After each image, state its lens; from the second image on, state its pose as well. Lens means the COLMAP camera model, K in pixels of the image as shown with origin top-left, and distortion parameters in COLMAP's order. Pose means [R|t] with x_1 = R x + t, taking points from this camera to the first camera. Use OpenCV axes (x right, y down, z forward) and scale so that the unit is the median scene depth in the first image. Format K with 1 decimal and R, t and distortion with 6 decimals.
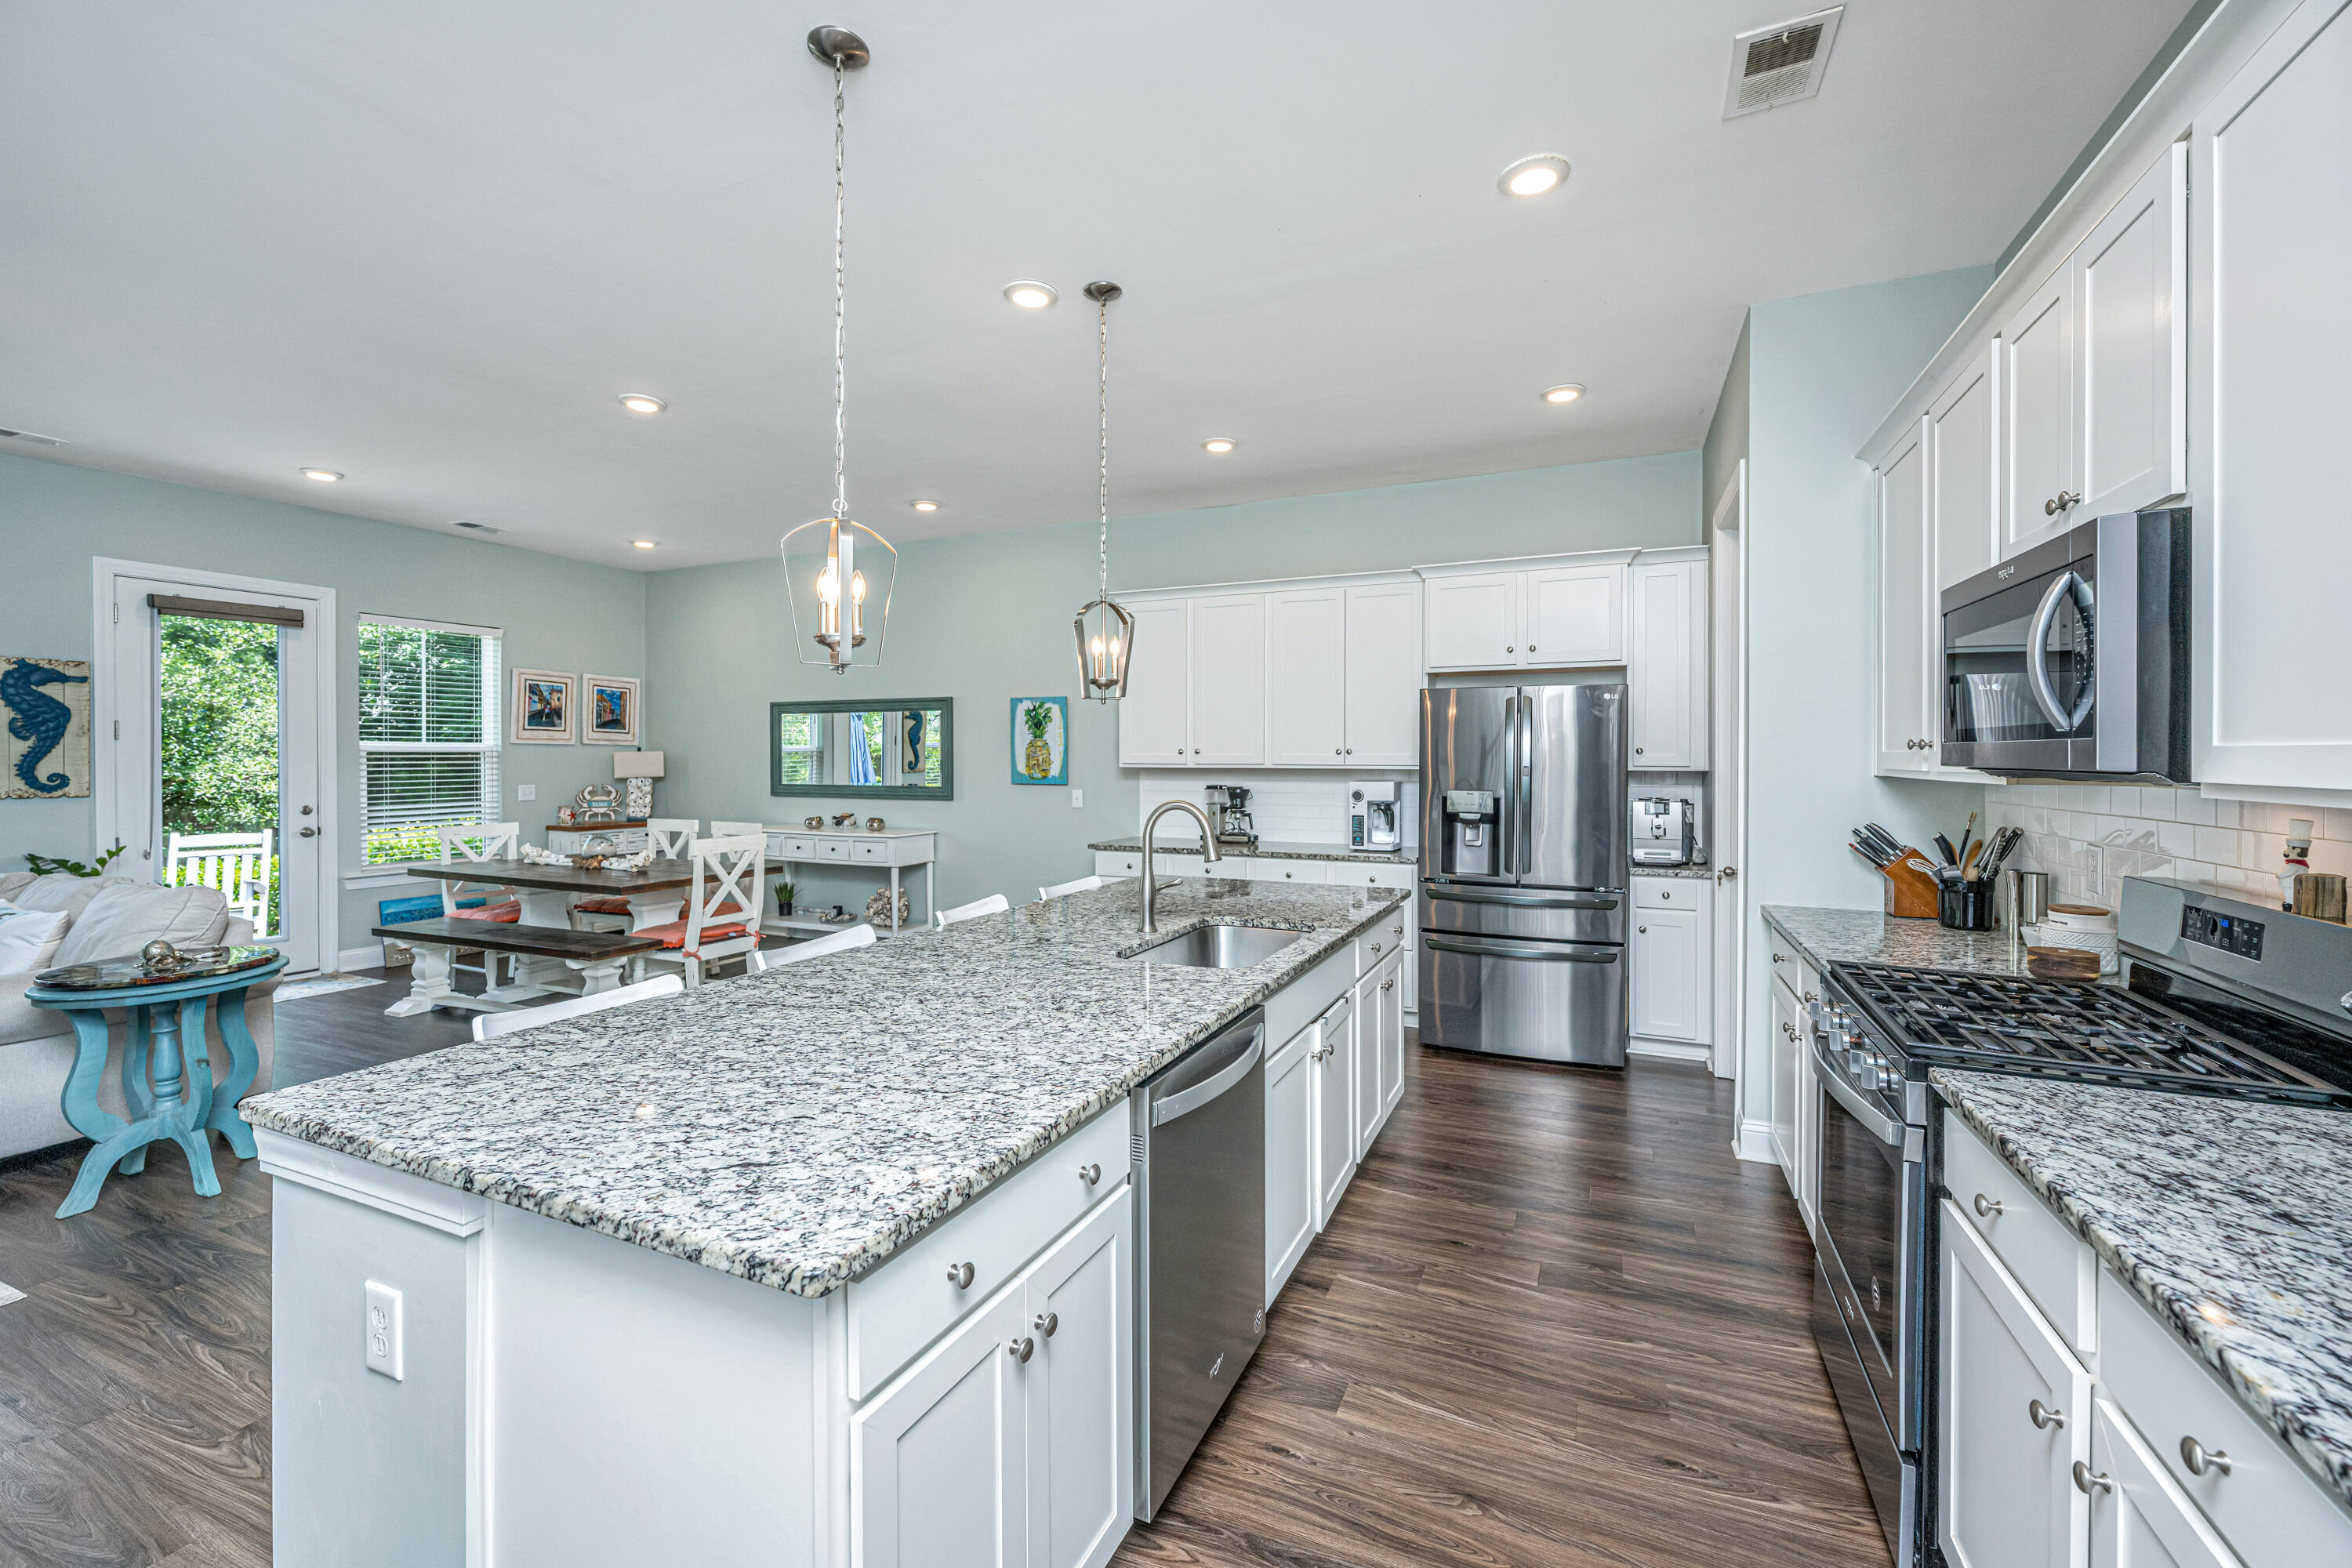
lens RADIAL K [[956.6, 0, 1199.9], [0, 956.6, 755.4], [0, 0, 1]] dist [-0.014934, 0.002617]
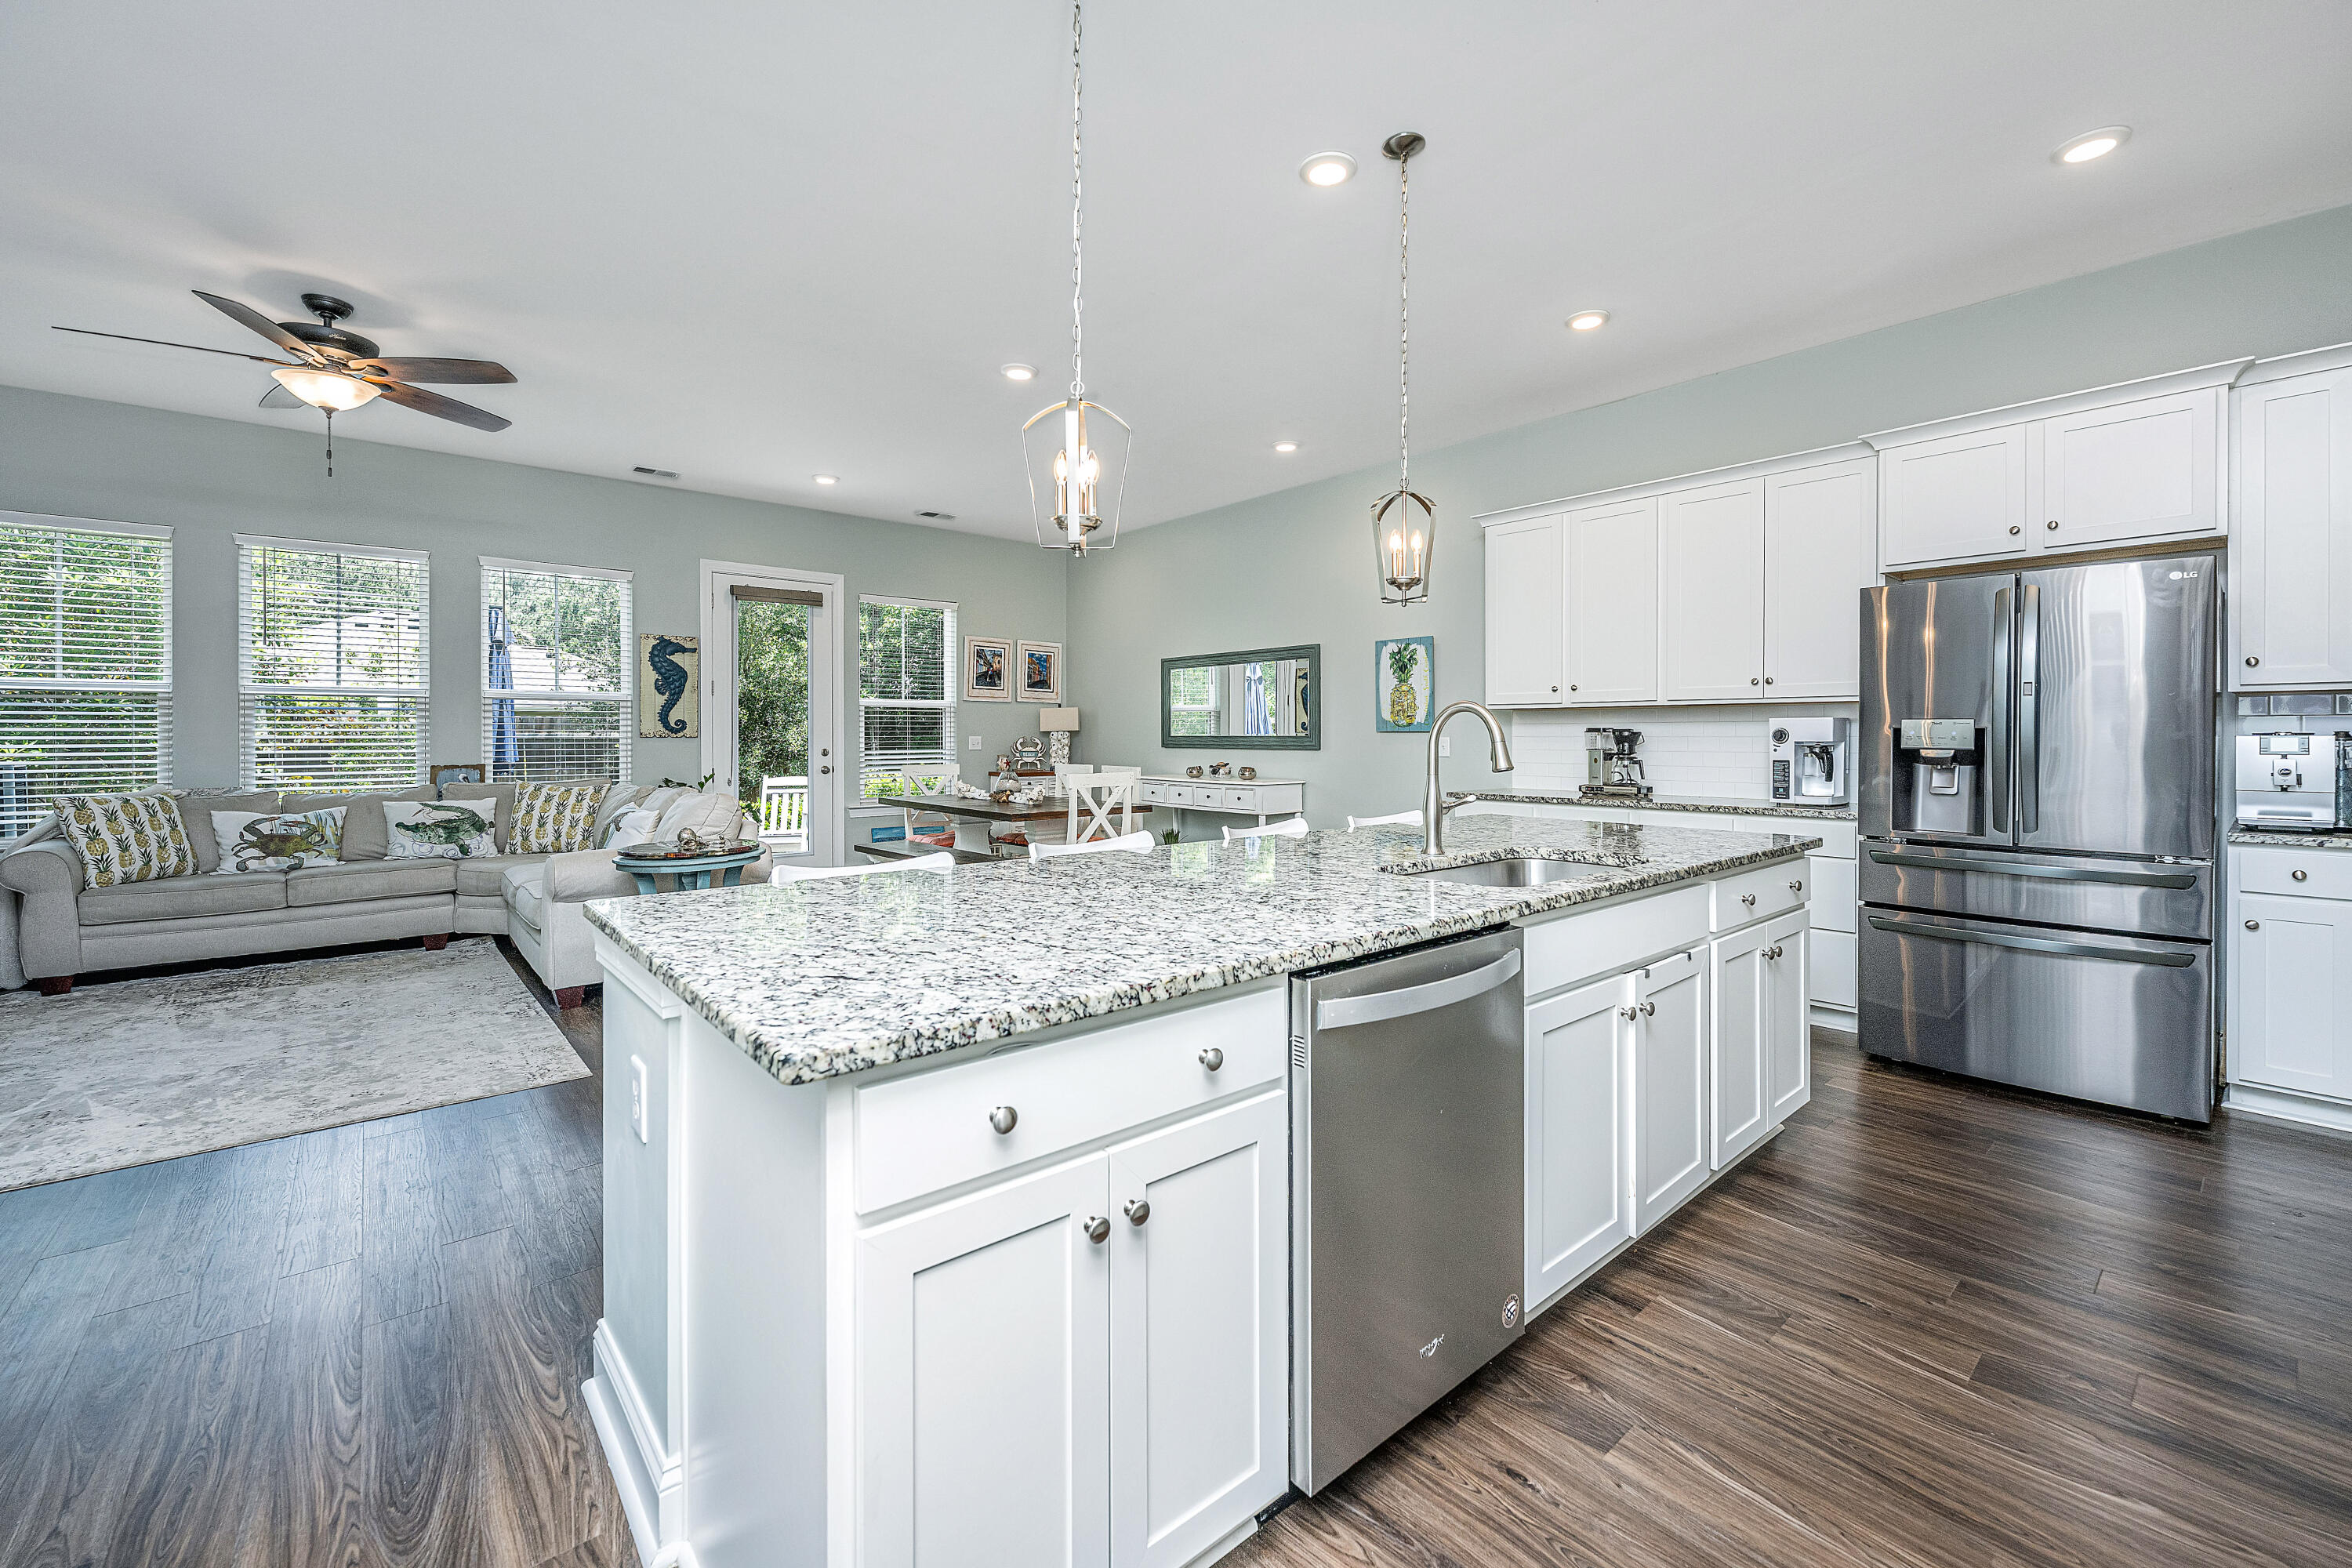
lens RADIAL K [[956.6, 0, 1184.1], [0, 956.6, 750.4], [0, 0, 1]] dist [-0.014934, 0.002617]
pose [[0.897536, 0.006307, -0.440896, 0.071762], [0.002111, 0.999825, 0.018600, 0.040819], [0.440936, -0.017625, 0.897366, 0.066019]]
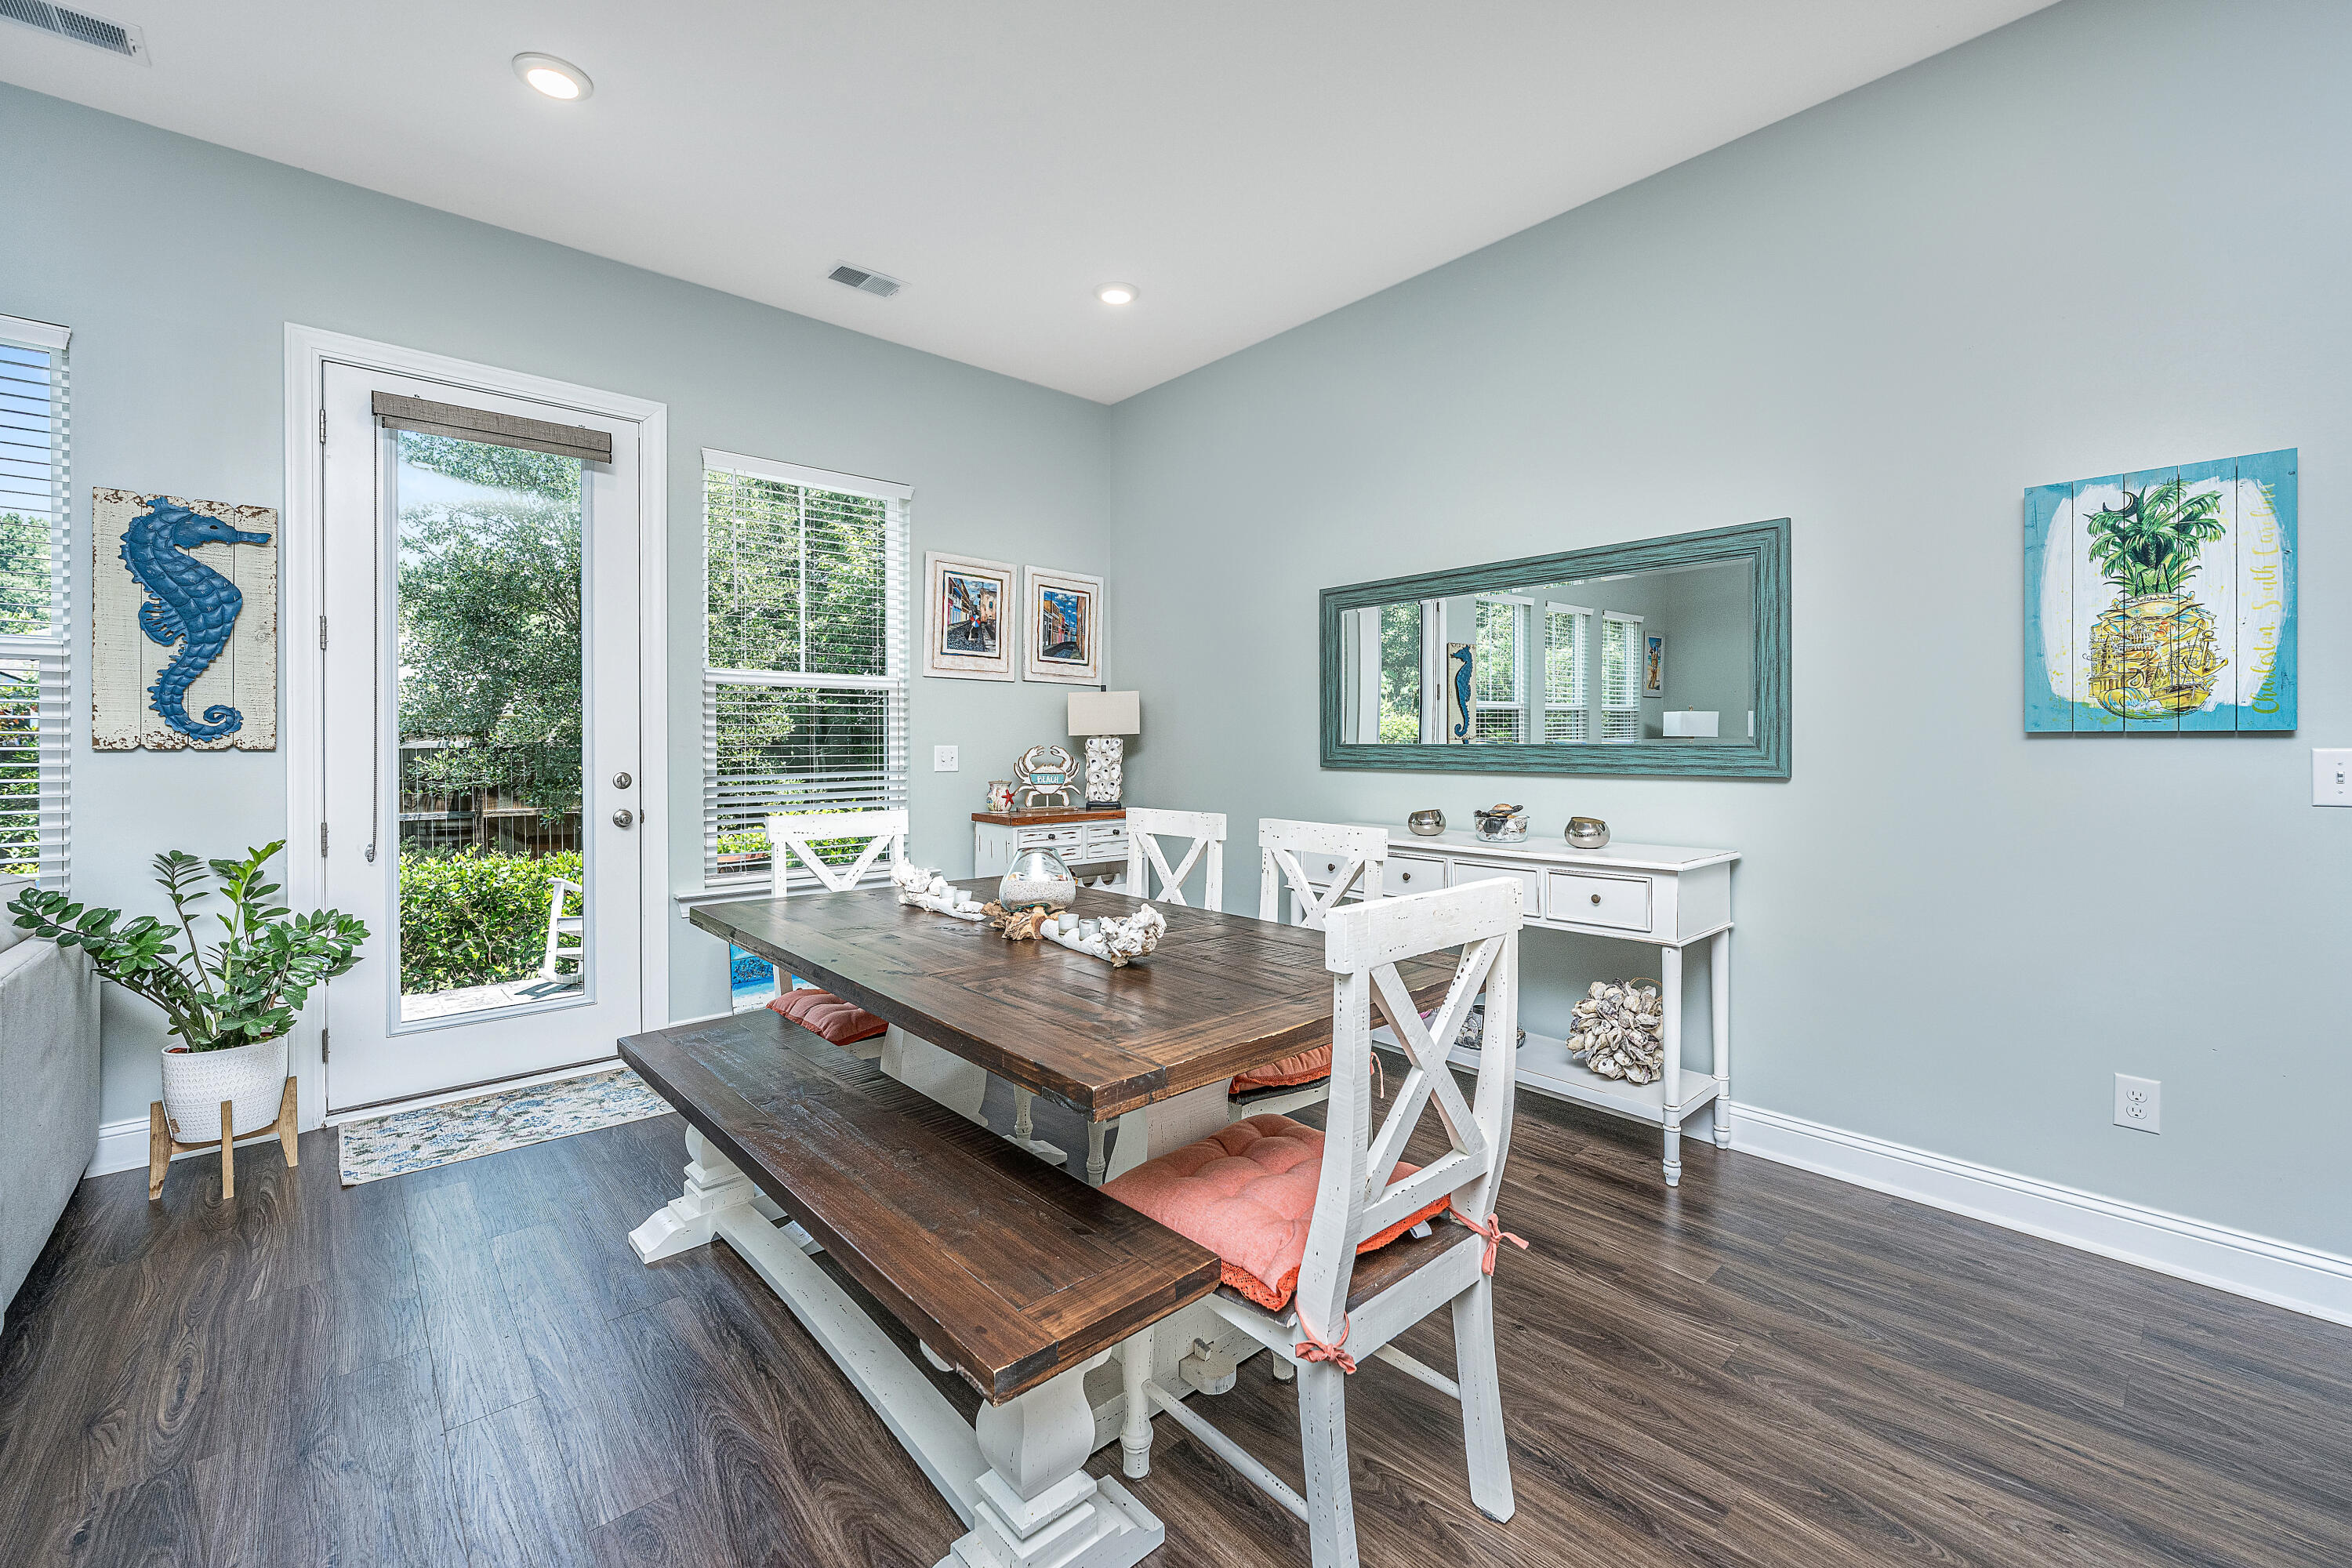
lens RADIAL K [[956.6, 0, 1186.8], [0, 956.6, 750.6], [0, 0, 1]] dist [-0.014934, 0.002617]
pose [[0.909238, 0.001134, -0.416275, -0.445051], [0.003400, 0.999943, 0.010151, 0.043143], [0.416263, -0.010645, 0.909182, 0.723075]]
